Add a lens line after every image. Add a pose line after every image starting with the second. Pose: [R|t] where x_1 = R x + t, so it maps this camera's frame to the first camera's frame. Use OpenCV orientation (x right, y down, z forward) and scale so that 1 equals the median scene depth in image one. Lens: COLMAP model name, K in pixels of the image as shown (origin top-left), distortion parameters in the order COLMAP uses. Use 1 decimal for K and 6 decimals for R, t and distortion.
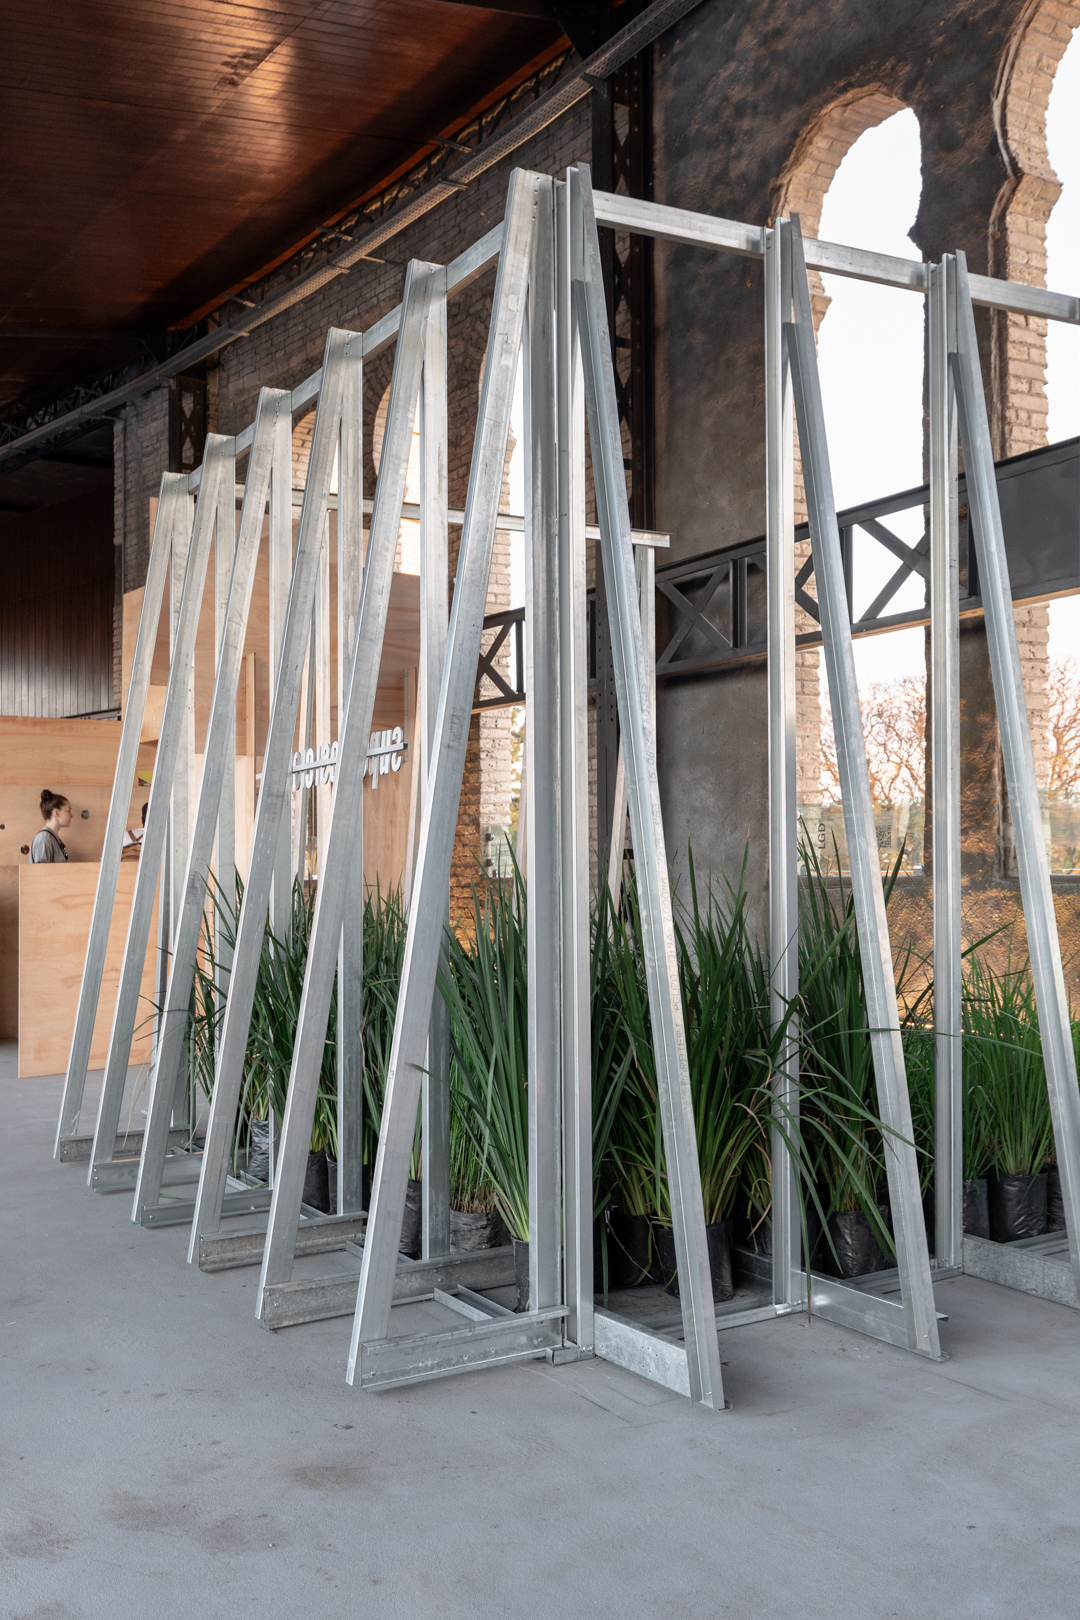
lens RADIAL K [[1522.2, 0, 538.4], [0, 1522.2, 810.6], [0, 0, 1]] dist [-0.010825, 0.000000]
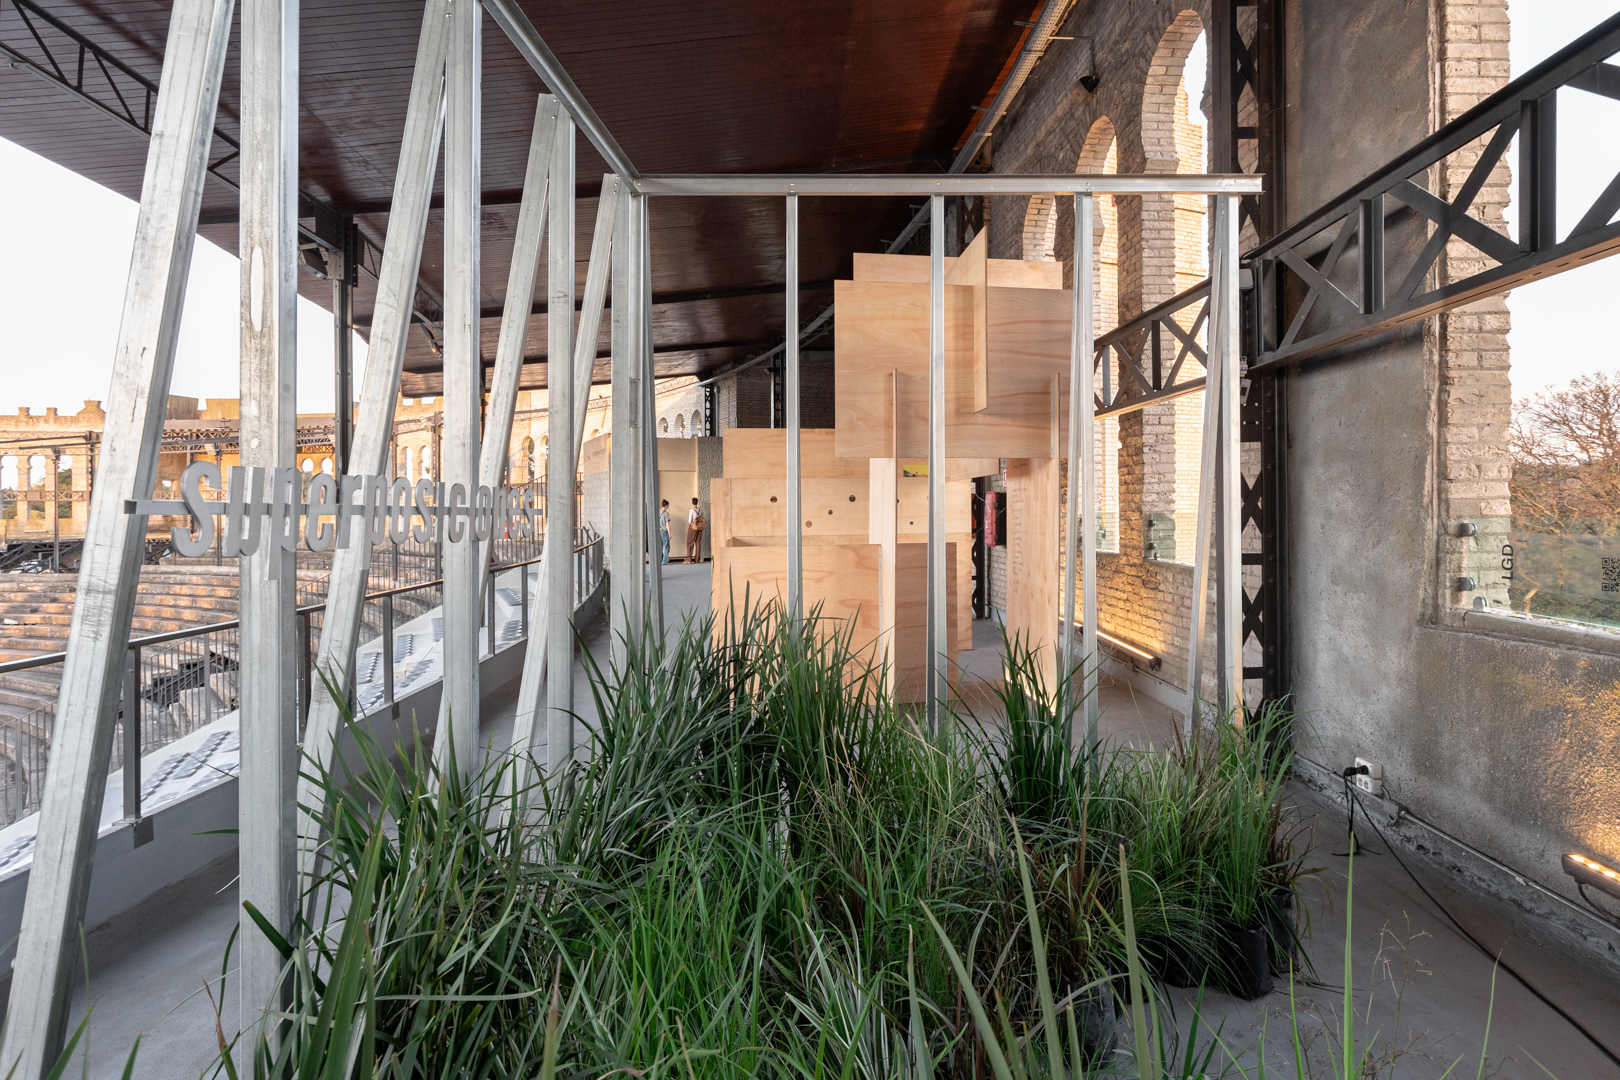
lens RADIAL K [[811.3, 0, 864.1], [0, 811.3, 491.8], [0, 0, 1]] dist [-0.015856, 0.000469]
pose [[0.860217, 0.002166, -0.509924, 0.105219], [0.011480, 0.999655, 0.023613, -0.026061], [0.509799, -0.026166, 0.859895, 0.459907]]
